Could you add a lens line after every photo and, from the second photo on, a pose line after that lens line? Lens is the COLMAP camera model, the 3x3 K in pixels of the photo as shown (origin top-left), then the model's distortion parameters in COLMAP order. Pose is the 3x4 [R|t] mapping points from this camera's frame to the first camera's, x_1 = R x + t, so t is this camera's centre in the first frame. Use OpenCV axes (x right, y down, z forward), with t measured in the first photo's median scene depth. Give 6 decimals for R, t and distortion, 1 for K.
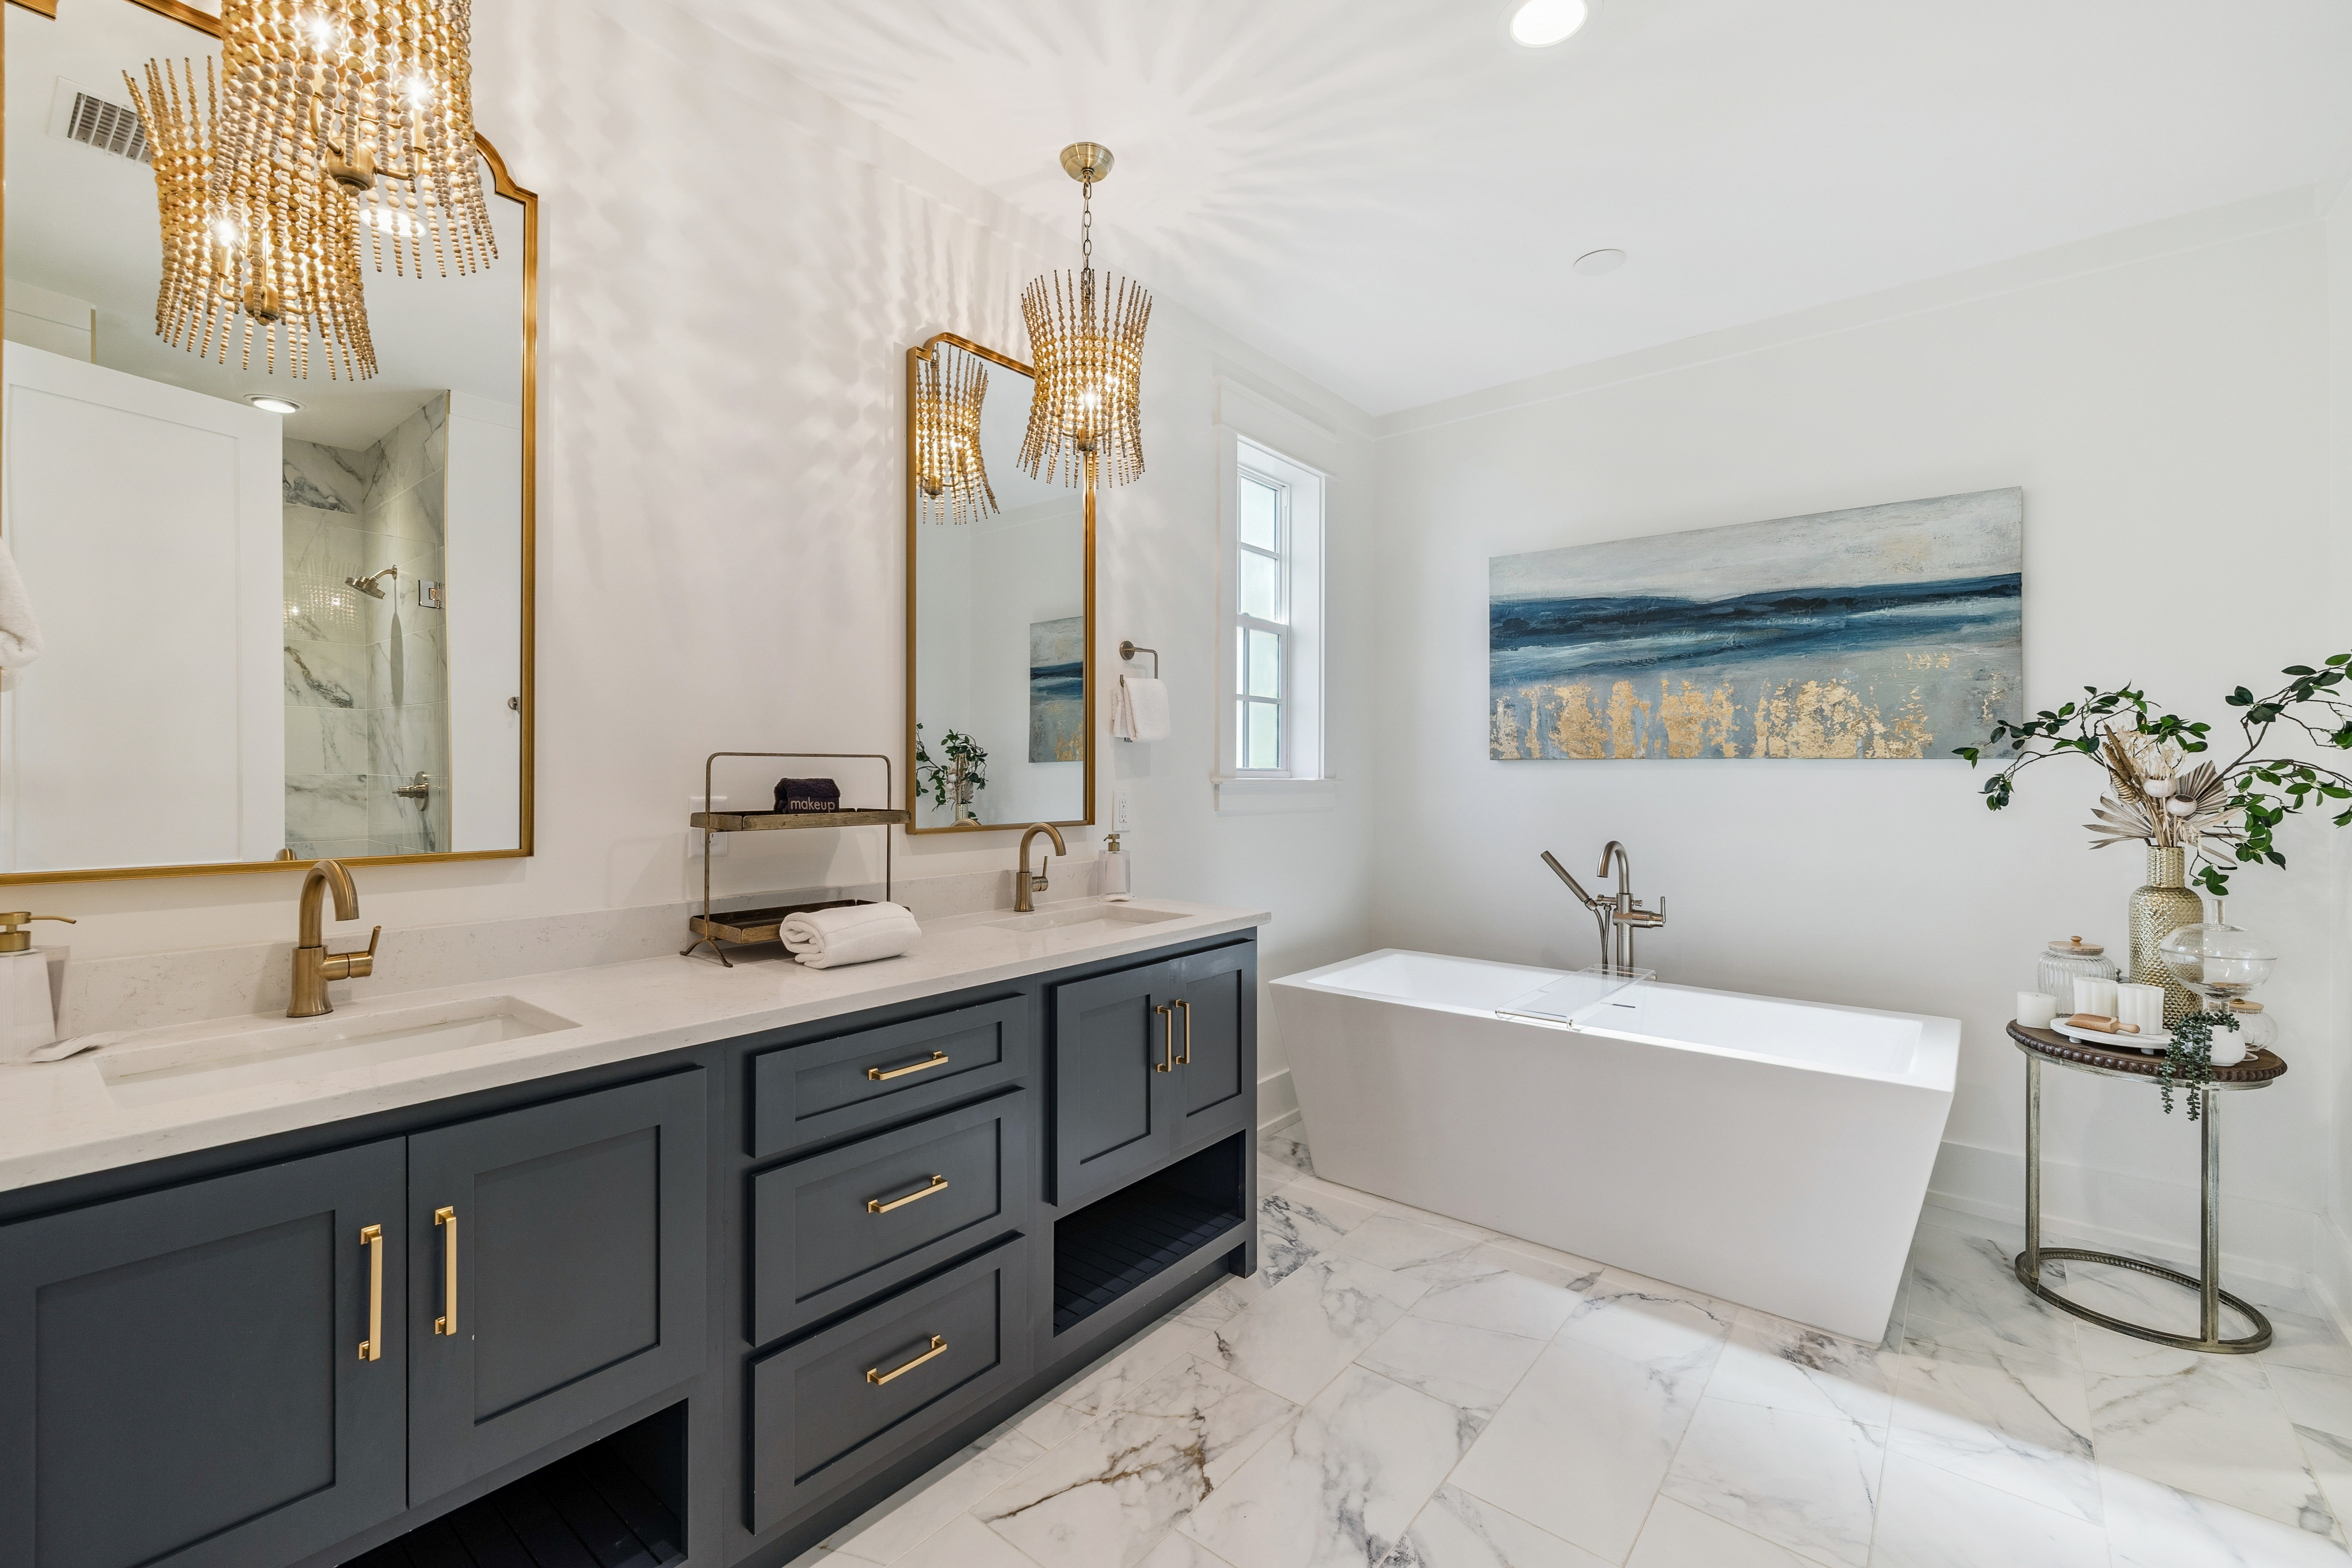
lens RADIAL K [[981.0, 0, 1191.0], [0, 981.0, 773.7], [0, 0, 1]] dist [0.002189, -0.000615]
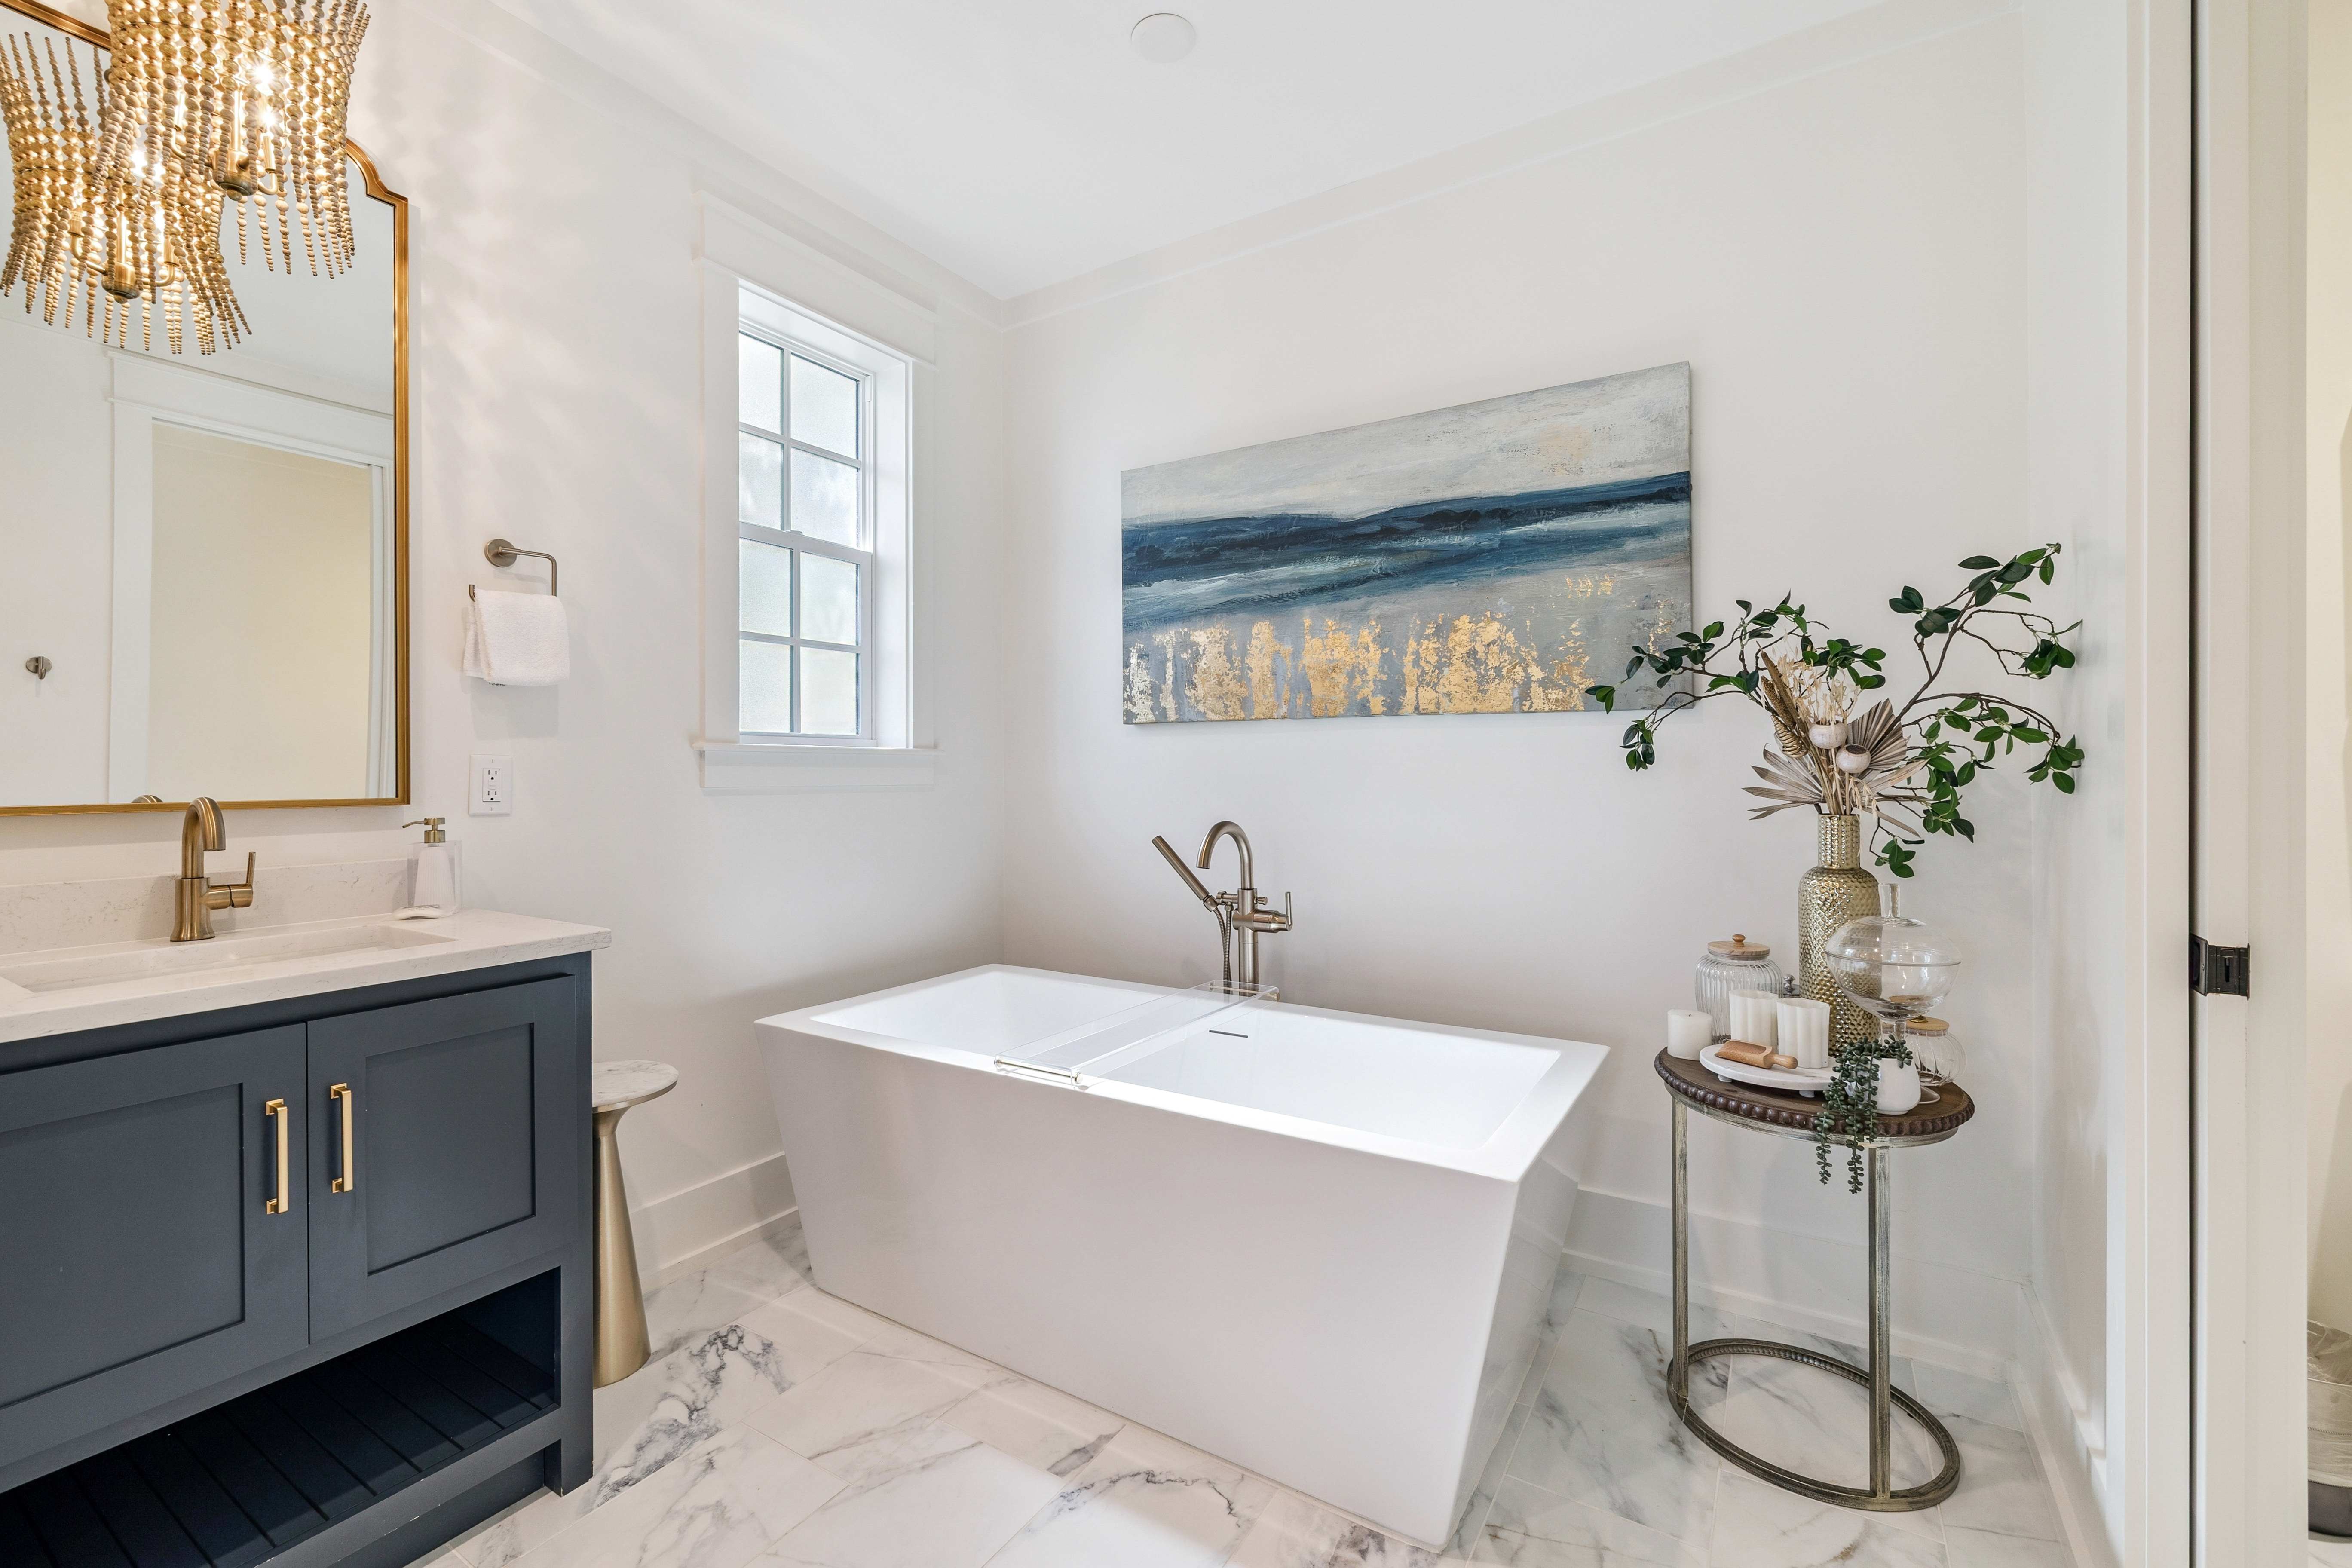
lens RADIAL K [[981.0, 0, 1189.1], [0, 981.0, 769.5], [0, 0, 1]] dist [0.002189, -0.000615]
pose [[0.992252, -0.005891, 0.124098, 0.380537], [0.005996, 0.999982, -0.000473, 0.034813], [-0.124093, 0.001214, 0.992270, 0.294639]]
